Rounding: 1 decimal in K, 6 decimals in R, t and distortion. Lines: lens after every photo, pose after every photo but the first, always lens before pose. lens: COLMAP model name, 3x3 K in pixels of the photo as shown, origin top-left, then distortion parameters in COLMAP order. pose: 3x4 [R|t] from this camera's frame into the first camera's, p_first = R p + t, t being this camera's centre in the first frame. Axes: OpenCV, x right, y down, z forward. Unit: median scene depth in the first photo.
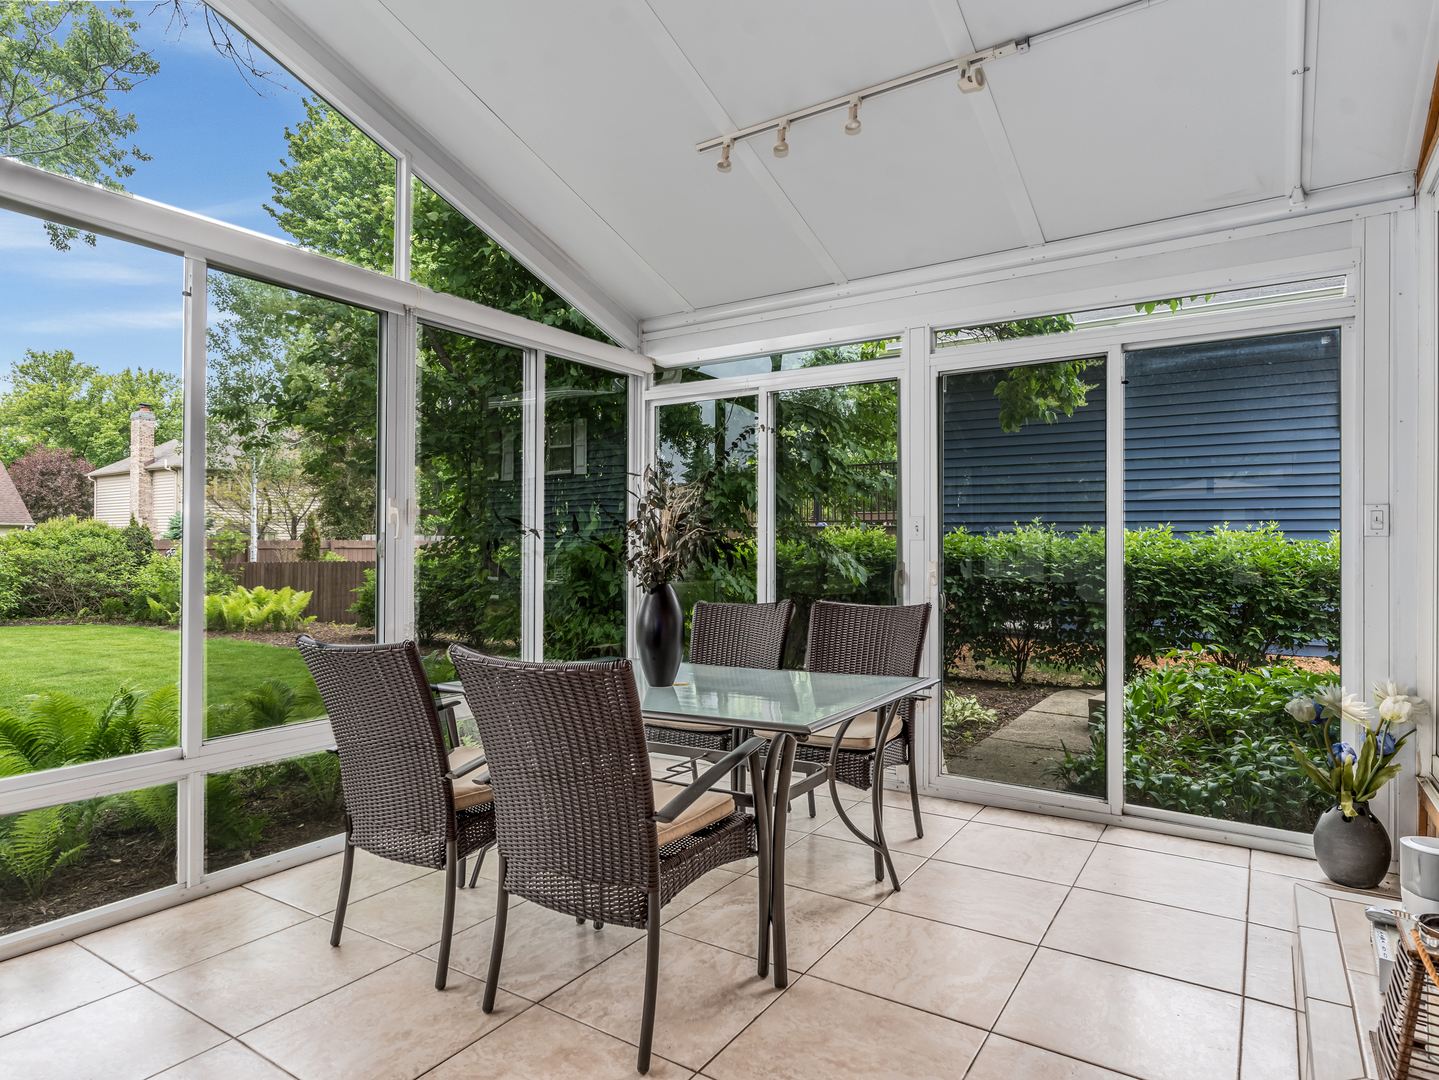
lens RADIAL K [[834.7, 0, 724.6], [0, 834.7, 552.0], [0, 0, 1]] dist [-0.004383, -0.000802]
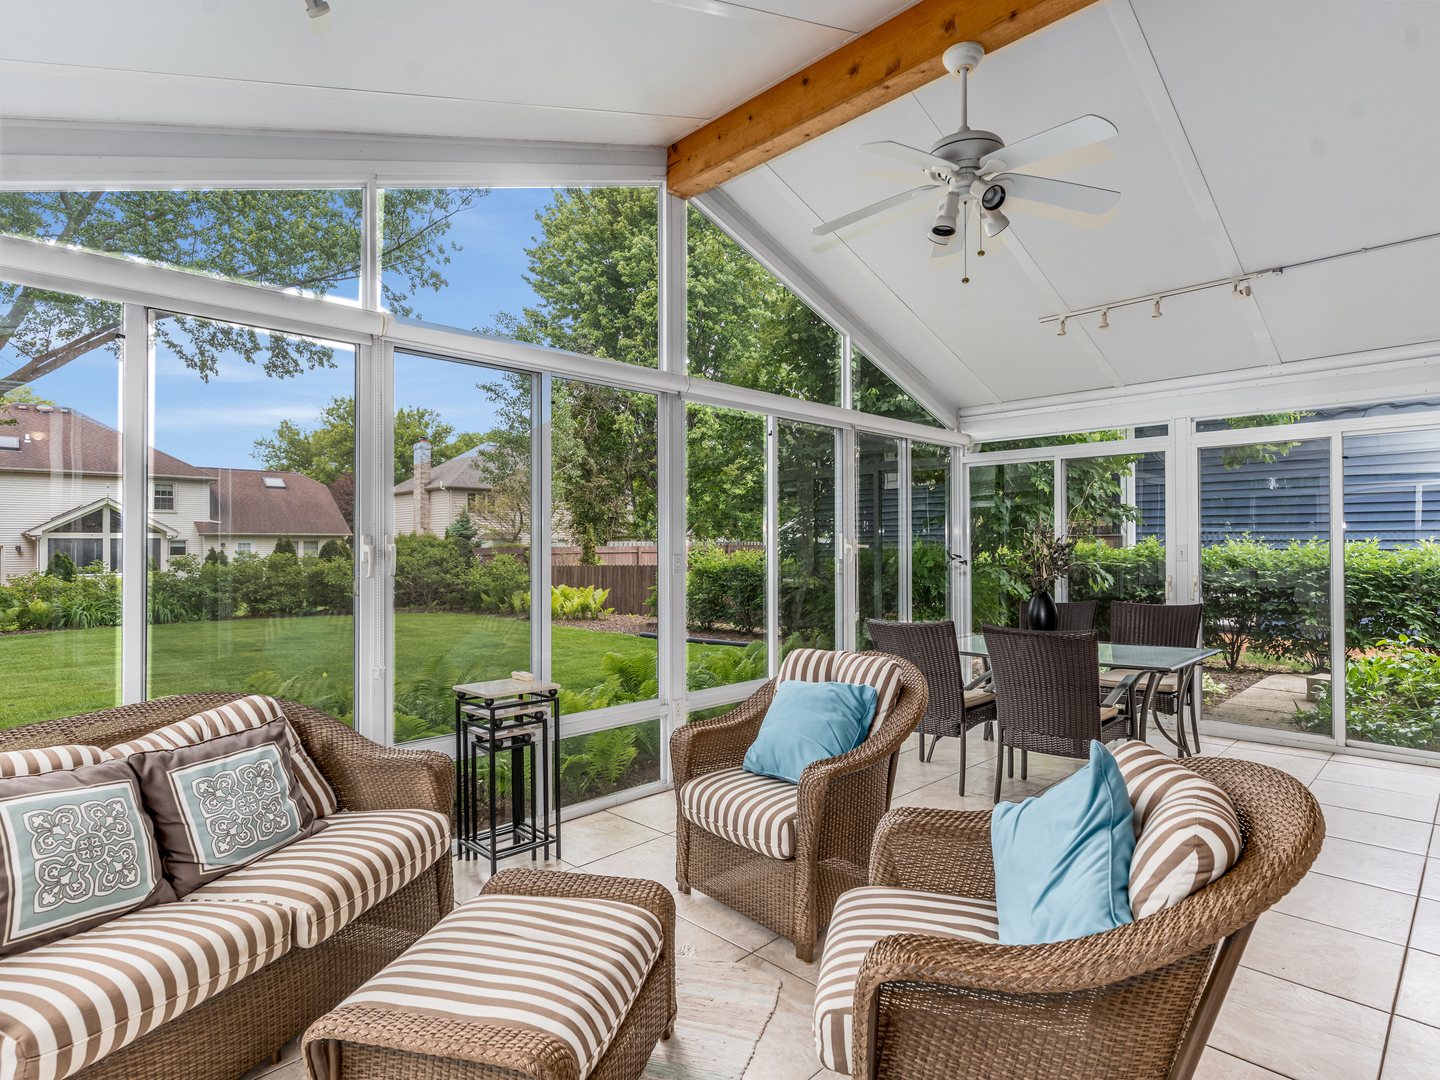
lens RADIAL K [[771.8, 0, 714.0], [0, 771.8, 548.4], [0, 0, 1]] dist [-0.002349, 0.000858]
pose [[0.976904, -0.006480, -0.213583, -0.166807], [0.005627, 0.999974, -0.004600, -0.020177], [0.213607, 0.003292, 0.976914, -0.298687]]
